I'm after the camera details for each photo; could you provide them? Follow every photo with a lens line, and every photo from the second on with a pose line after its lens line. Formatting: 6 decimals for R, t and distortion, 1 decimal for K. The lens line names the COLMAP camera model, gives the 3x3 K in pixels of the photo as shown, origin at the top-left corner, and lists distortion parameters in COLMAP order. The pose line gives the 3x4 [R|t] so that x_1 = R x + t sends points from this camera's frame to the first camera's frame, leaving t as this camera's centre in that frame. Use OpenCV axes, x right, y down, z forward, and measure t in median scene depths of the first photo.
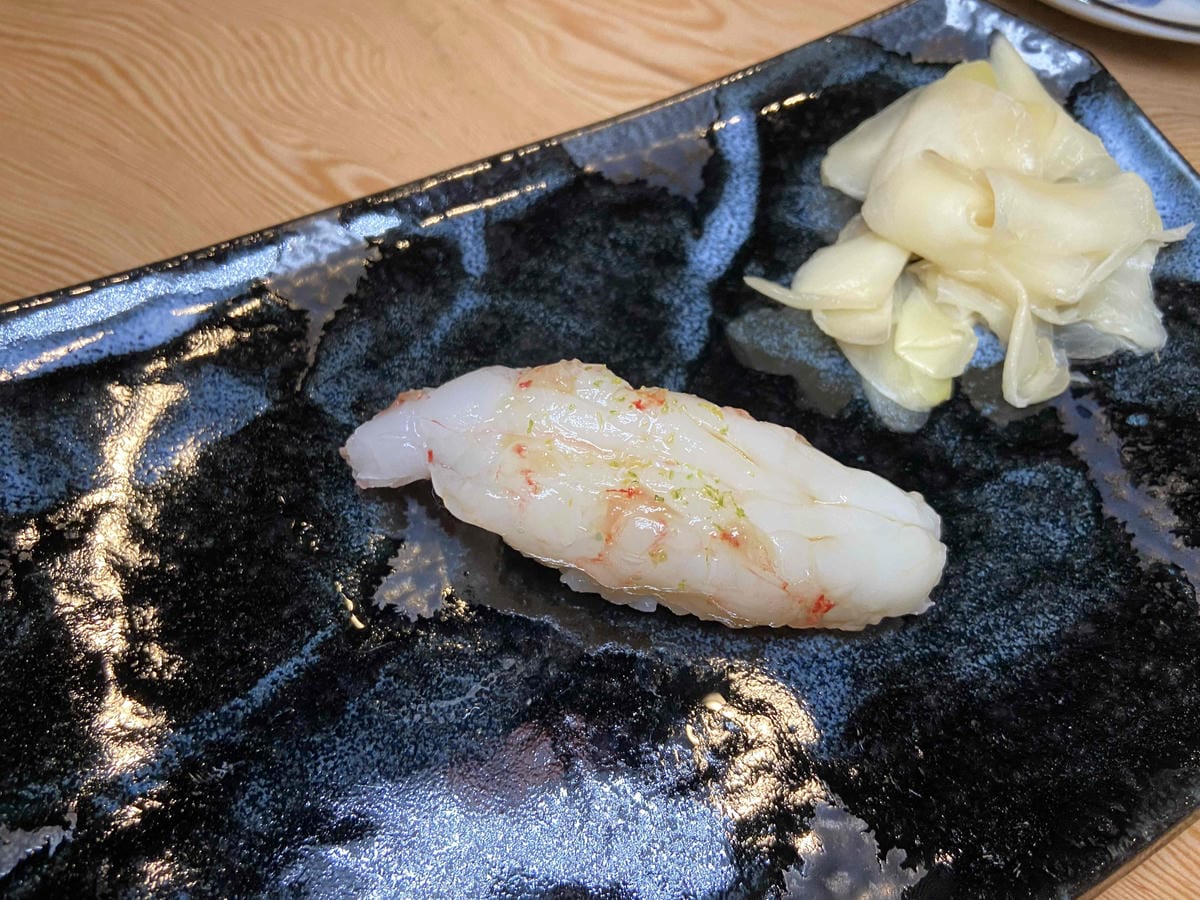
lens RADIAL K [[927.9, 0, 597.4], [0, 927.9, 445.5], [0, 0, 1]] dist [0.128012, -0.217438]
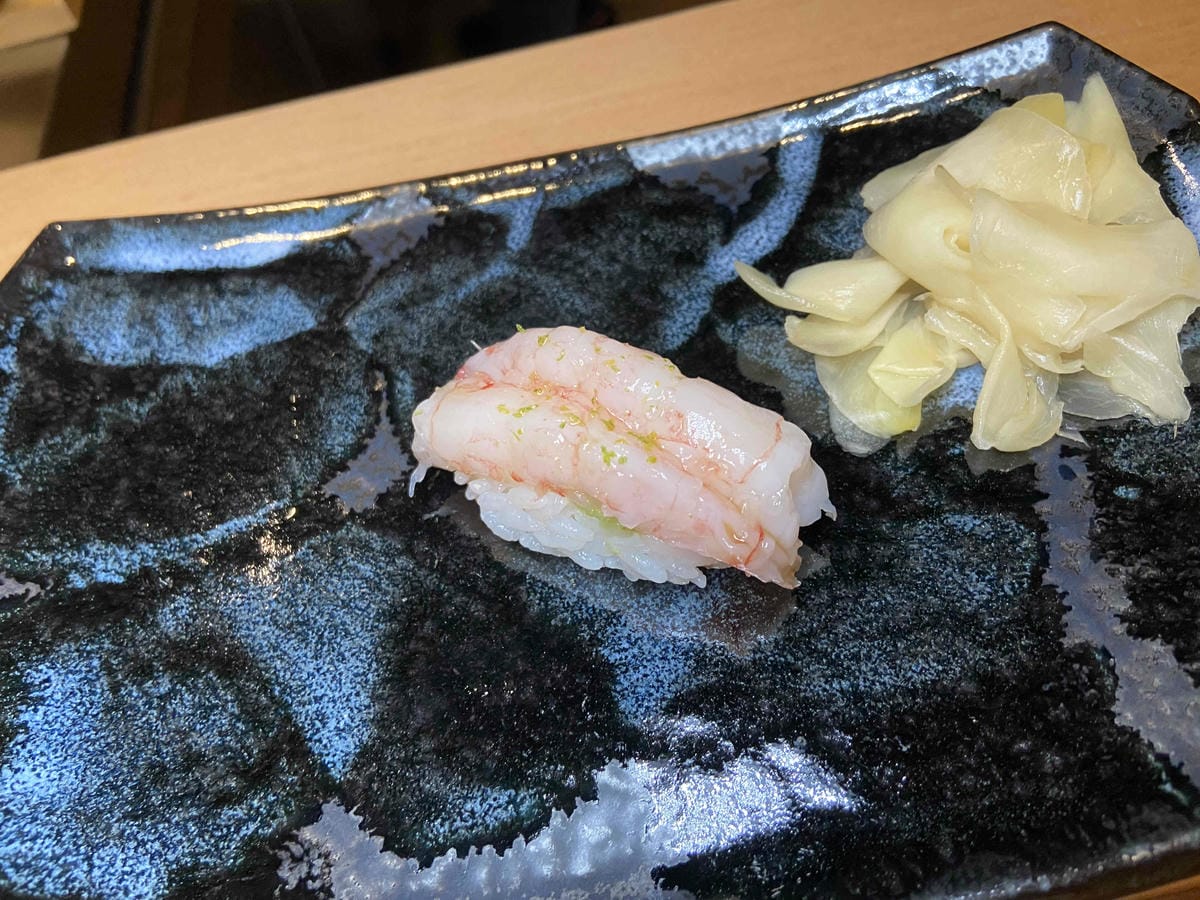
lens RADIAL K [[927.9, 0, 597.4], [0, 927.9, 445.5], [0, 0, 1]] dist [0.128012, -0.217438]
pose [[0.917493, 0.191739, -0.348487, 0.413871], [-0.215825, 0.975932, -0.031259, 0.064453], [0.334106, 0.103892, 0.936792, 0.001078]]
